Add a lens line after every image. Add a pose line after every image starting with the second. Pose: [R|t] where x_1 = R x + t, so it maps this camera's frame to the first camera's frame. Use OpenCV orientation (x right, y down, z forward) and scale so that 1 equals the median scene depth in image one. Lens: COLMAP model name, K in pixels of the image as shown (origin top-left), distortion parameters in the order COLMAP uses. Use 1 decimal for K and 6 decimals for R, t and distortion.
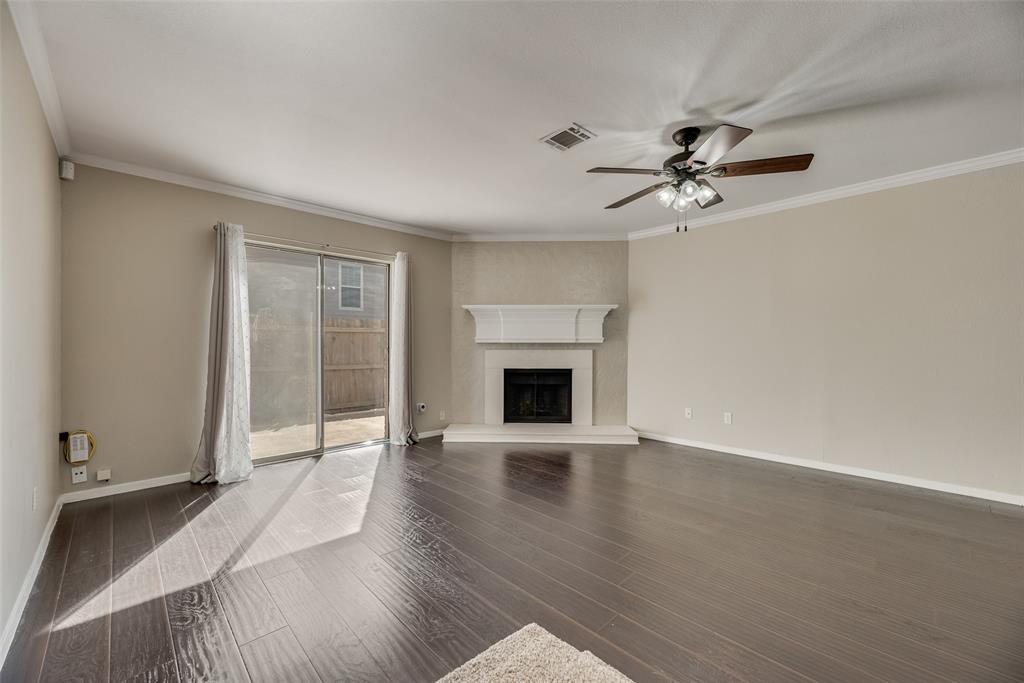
lens RADIAL K [[413.2, 0, 512.0], [0, 413.2, 349.3], [0, 0, 1]] dist [0.002894, 0.000083]
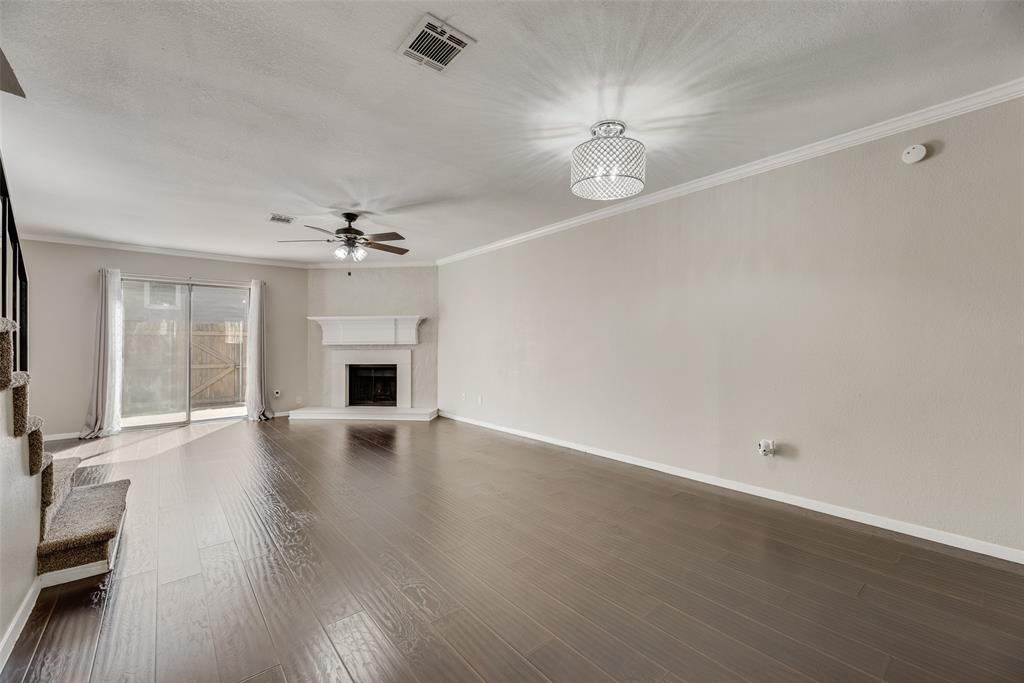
lens RADIAL K [[419.8, 0, 517.3], [0, 419.8, 339.1], [0, 0, 1]] dist [0.003409, 0.000418]
pose [[0.998618, -0.008852, -0.051800, 0.613222], [0.007400, 0.999576, -0.028150, 0.008488], [0.052027, 0.027728, 0.998261, -0.317257]]
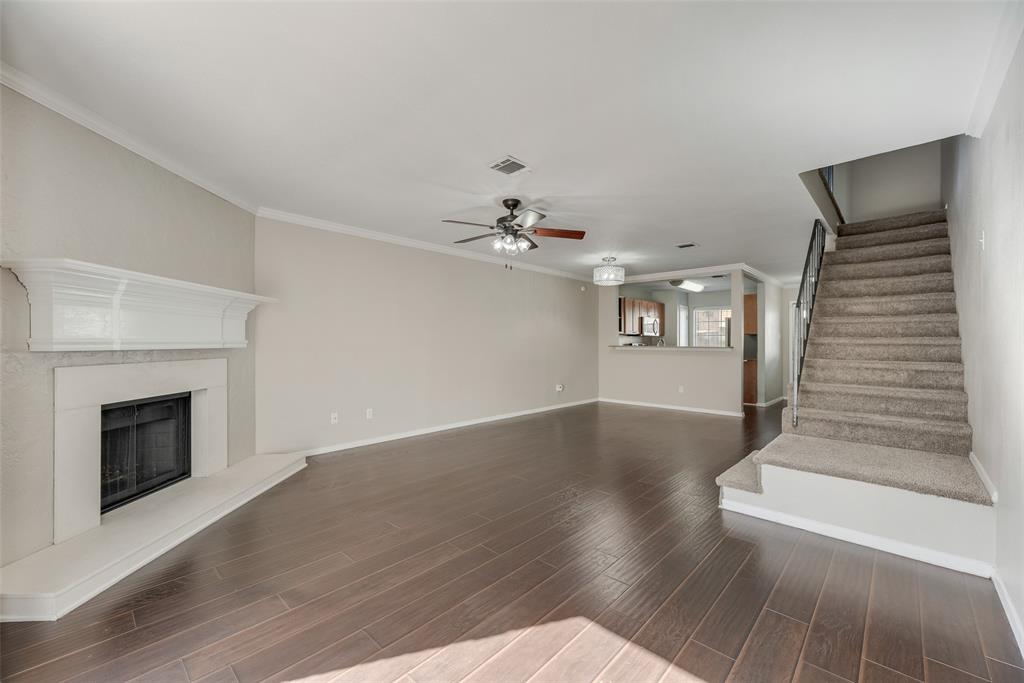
lens RADIAL K [[419.8, 0, 517.3], [0, 419.8, 339.1], [0, 0, 1]] dist [0.003409, 0.000418]
pose [[-0.077964, 0.010996, 0.996895, -0.550874], [0.020949, 0.999736, -0.009389, -0.013765], [-0.996736, 0.020152, -0.078174, 0.584638]]
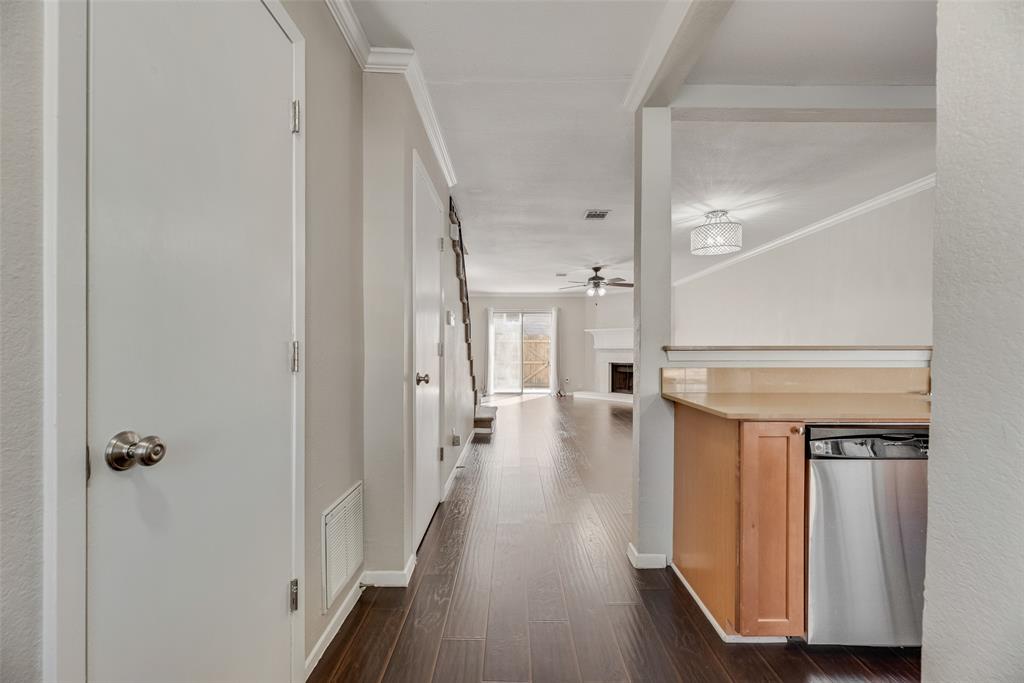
lens RADIAL K [[413.2, 0, 512.0], [0, 413.2, 349.3], [0, 0, 1]] dist [0.002894, 0.000083]
pose [[0.725984, -0.004561, -0.687696, 0.969090], [-0.008513, 0.999842, -0.015618, 0.020557], [0.687659, 0.017193, 0.725831, -0.667548]]
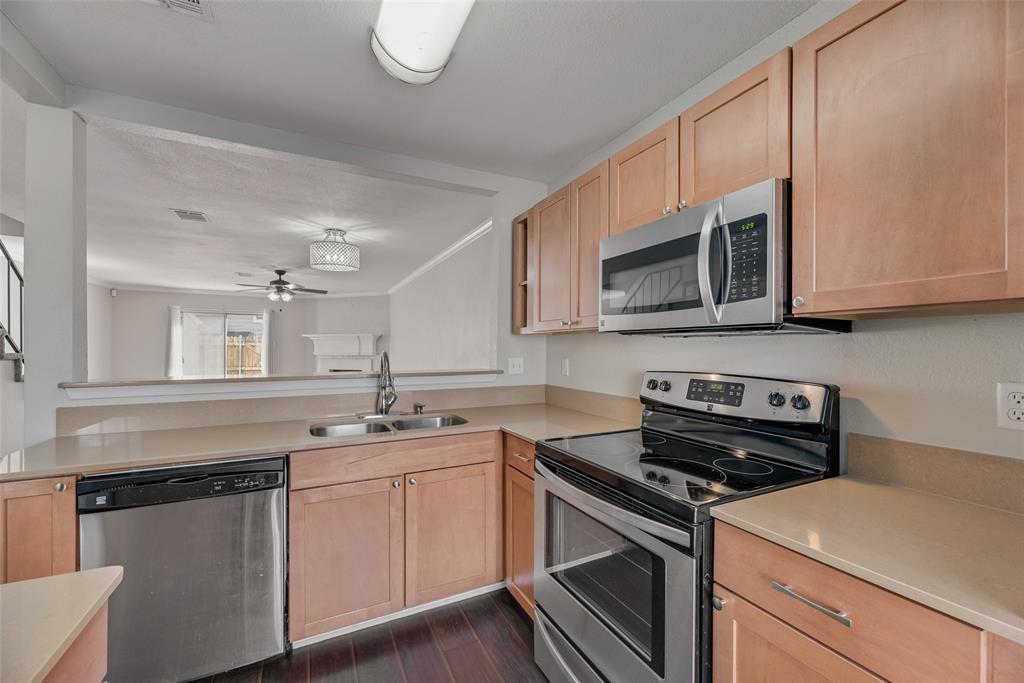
lens RADIAL K [[413.2, 0, 512.0], [0, 413.2, 349.3], [0, 0, 1]] dist [0.002894, 0.000083]
pose [[0.957490, -0.002572, -0.288454, 1.281030], [-0.001772, 0.999889, -0.014798, -0.015489], [0.288460, 0.014680, 0.957379, -0.489502]]
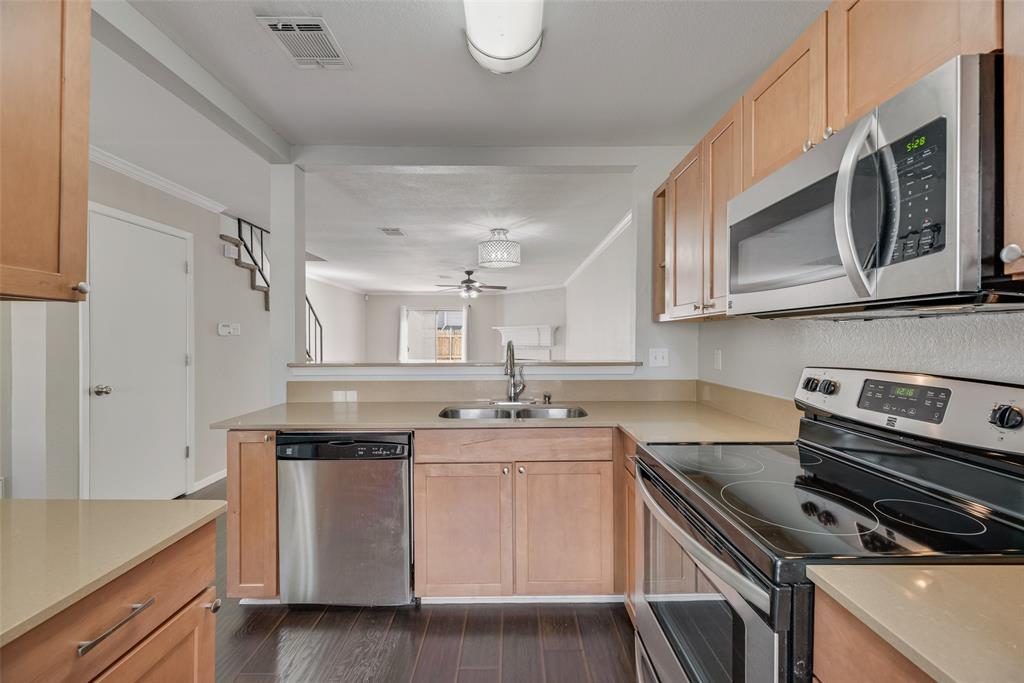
lens RADIAL K [[413.8, 0, 512.0], [0, 413.8, 341.5], [0, 0, 1]] dist [0.012984, -0.006926]
pose [[0.729552, -0.001597, -0.683924, 1.338970], [-0.007243, 0.999923, -0.010061, -0.014149], [0.683887, 0.012293, 0.729484, -0.436546]]
